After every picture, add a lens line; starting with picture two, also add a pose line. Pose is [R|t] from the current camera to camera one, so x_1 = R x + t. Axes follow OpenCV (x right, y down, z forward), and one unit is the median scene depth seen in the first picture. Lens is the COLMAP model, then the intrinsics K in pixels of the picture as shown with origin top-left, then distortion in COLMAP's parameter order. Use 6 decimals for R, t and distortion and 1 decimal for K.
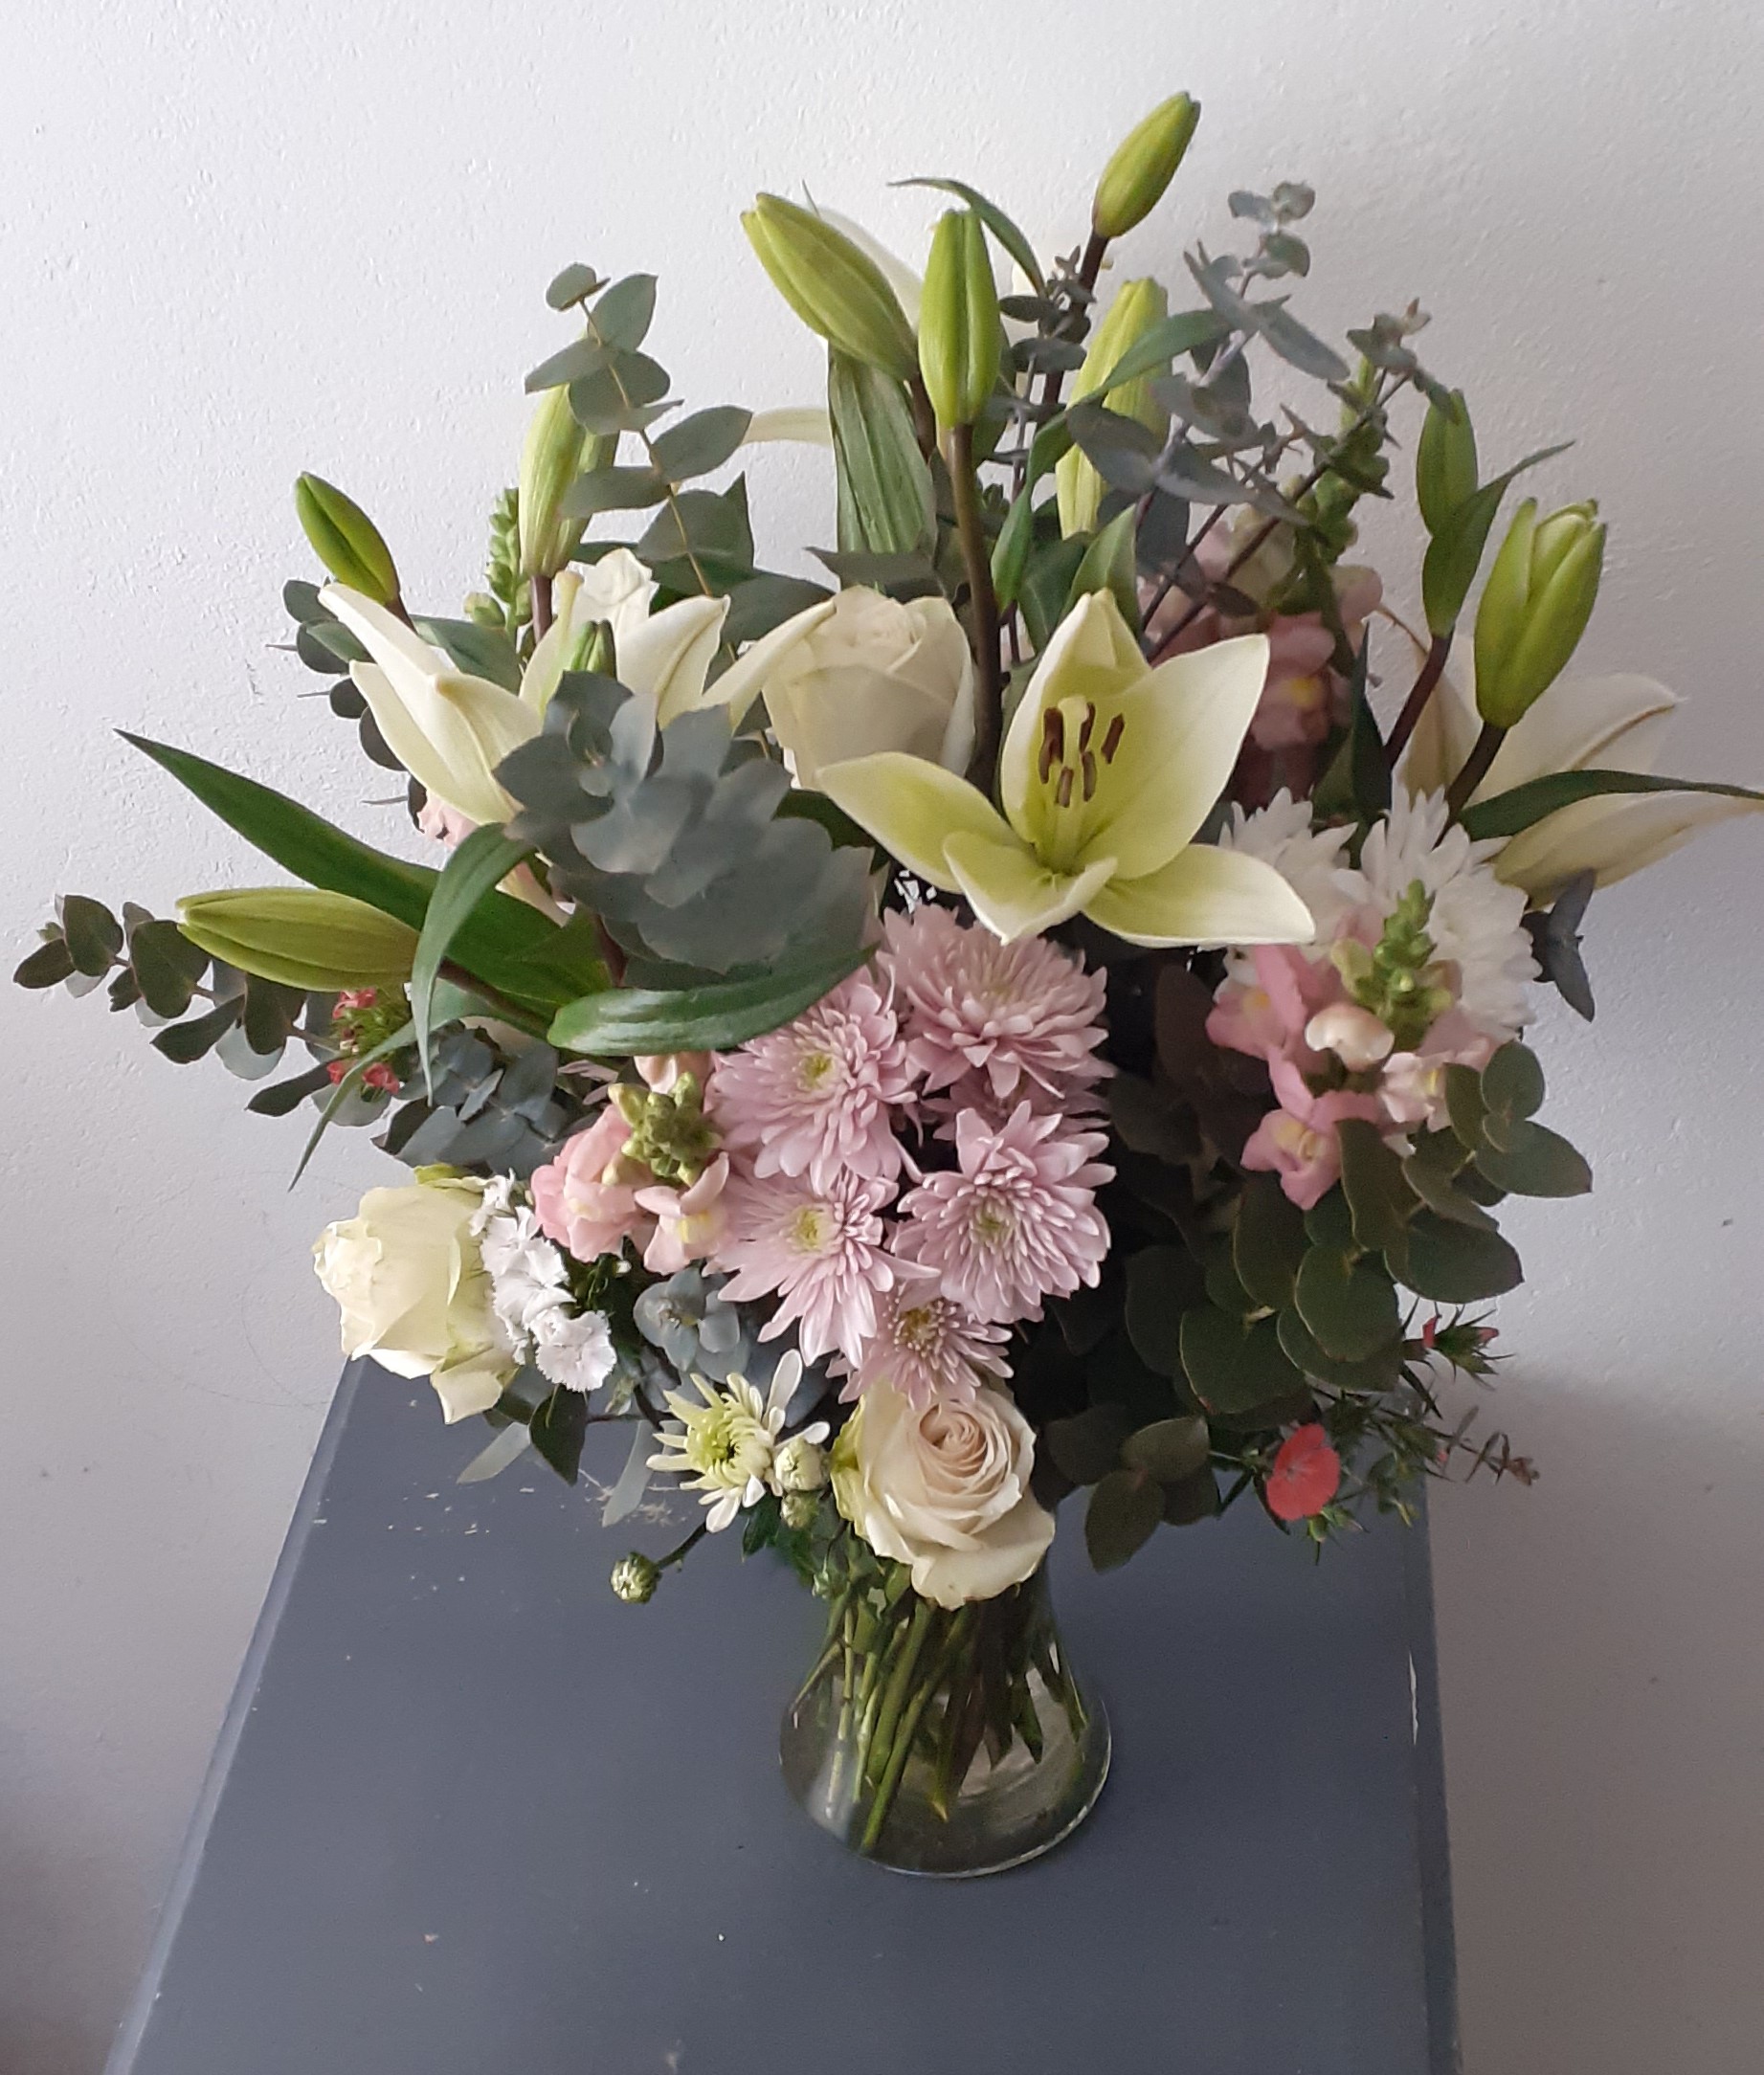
lens RADIAL K [[1862.2, 0, 879.8], [0, 1862.2, 1043.6], [0, 0, 1]] dist [0.064185, -0.065575]
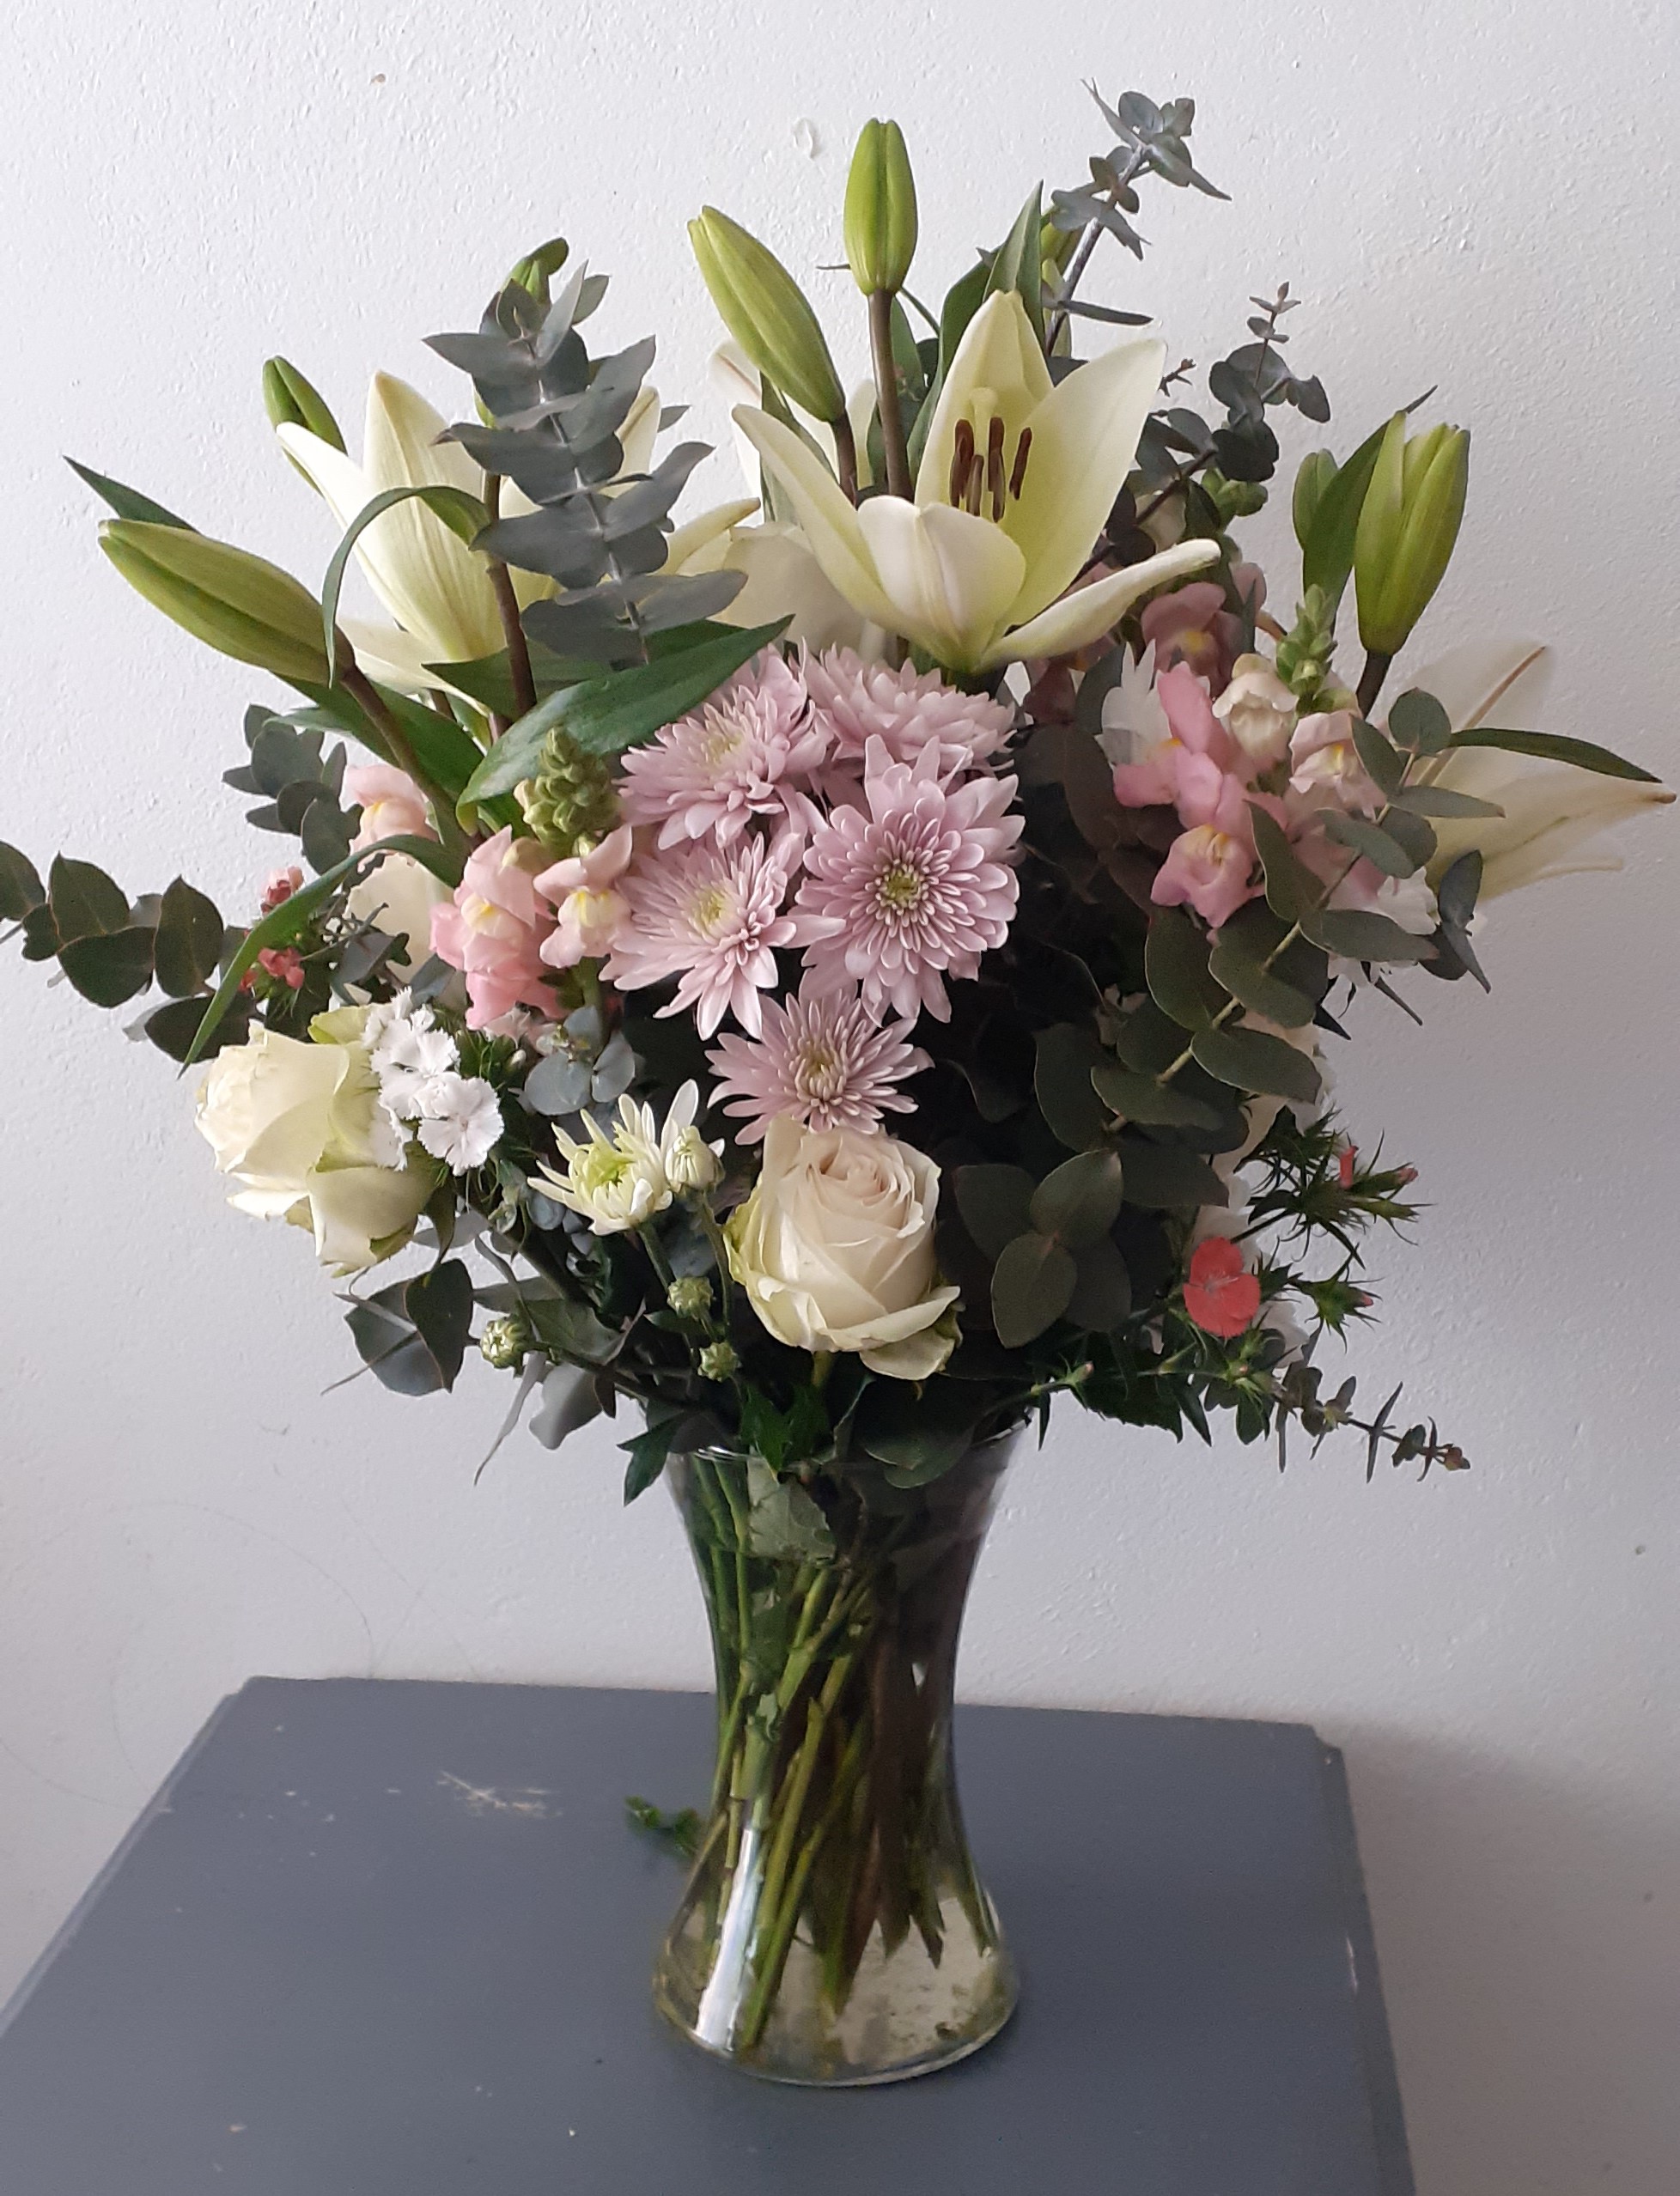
lens RADIAL K [[1777.7, 0, 830.0], [0, 1777.7, 1097.2], [0, 0, 1]] dist [0.044770, -0.012624]
pose [[0.999420, 0.030087, 0.015954, 0.010218], [-0.024650, 0.962350, -0.270694, 0.370878], [-0.023497, 0.270144, 0.962533, 0.107604]]
